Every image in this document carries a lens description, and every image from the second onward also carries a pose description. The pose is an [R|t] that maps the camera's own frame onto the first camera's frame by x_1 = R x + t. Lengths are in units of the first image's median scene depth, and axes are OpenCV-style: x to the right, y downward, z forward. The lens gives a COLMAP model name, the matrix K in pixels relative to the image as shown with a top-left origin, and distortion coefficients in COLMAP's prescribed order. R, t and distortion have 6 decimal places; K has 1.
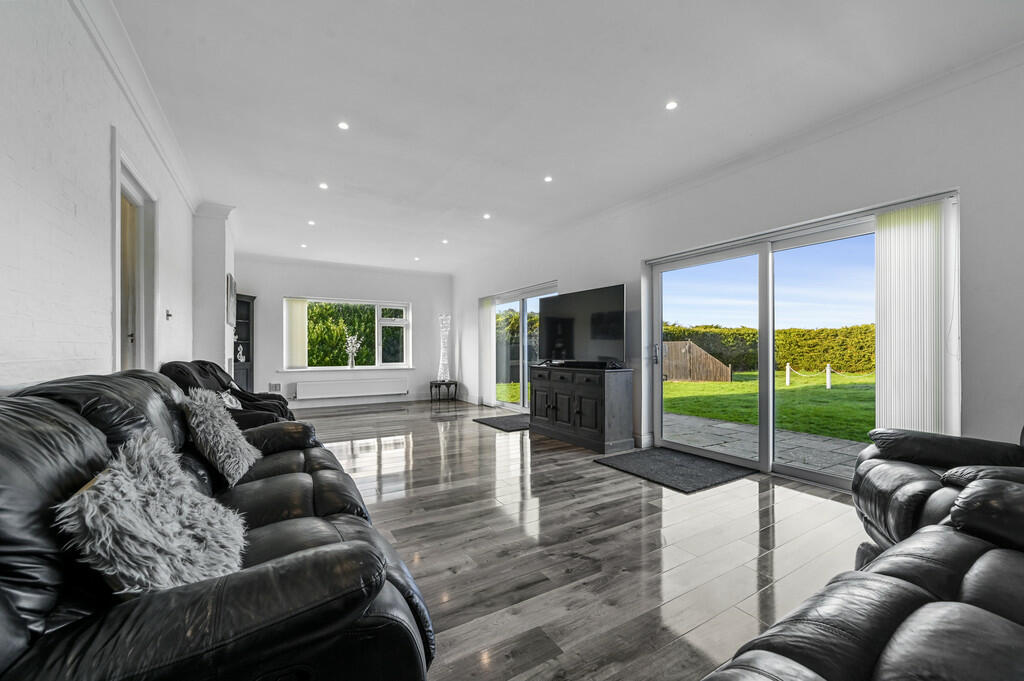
lens RADIAL K [[398.8, 0, 508.8], [0, 398.8, 347.6], [0, 0, 1]] dist [-0.007485, 0.000294]
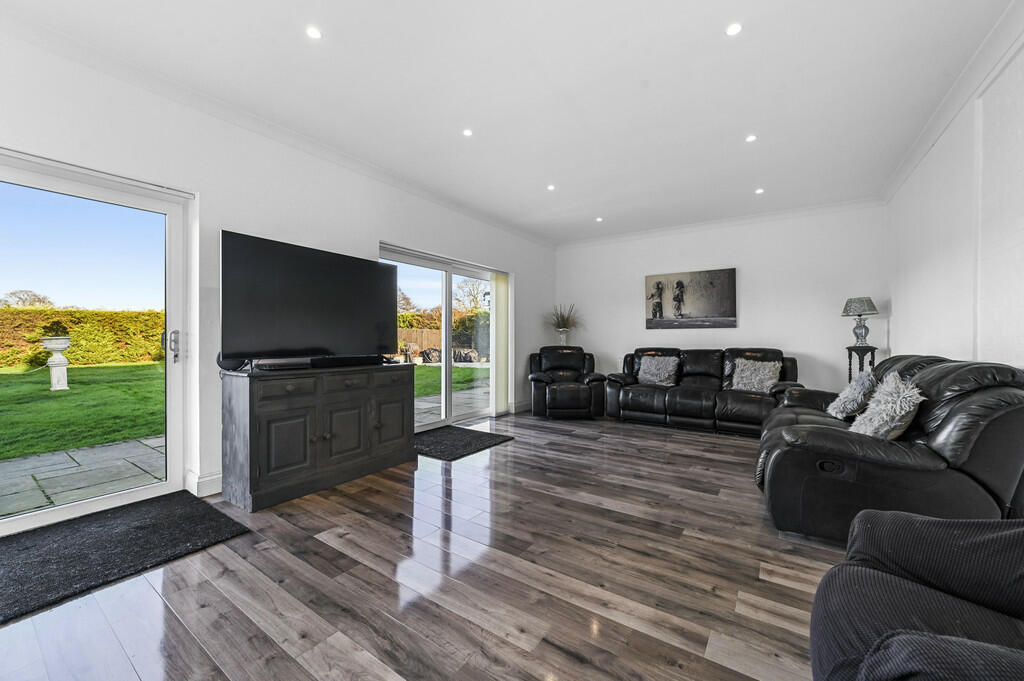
lens RADIAL K [[398.8, 0, 507.9], [0, 398.8, 340.2], [0, 0, 1]] dist [-0.007485, 0.000294]
pose [[-0.412927, -0.000735, 0.910764, -0.925174], [-0.007130, 0.999972, -0.002425, 0.008035], [-0.910736, -0.007495, -0.412921, 1.711465]]
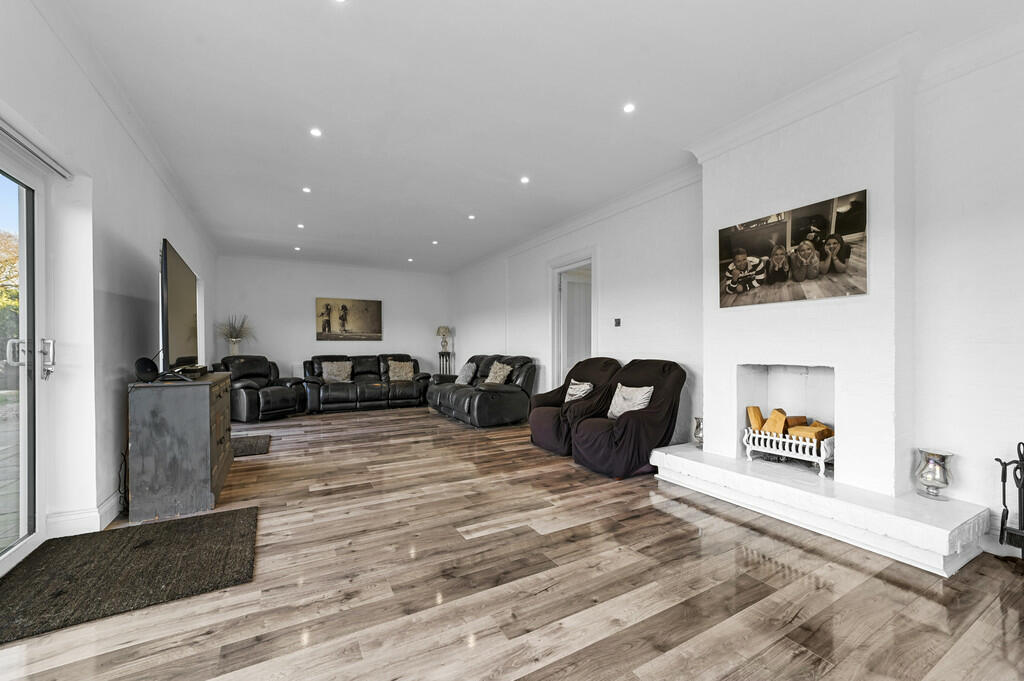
lens RADIAL K [[398.8, 0, 508.9], [0, 398.8, 347.8], [0, 0, 1]] dist [-0.007485, 0.000294]
pose [[-0.999514, 0.005418, 0.030693, -0.640279], [0.005187, 0.999958, -0.007615, 0.013933], [-0.030733, -0.007452, -0.999500, 2.781791]]
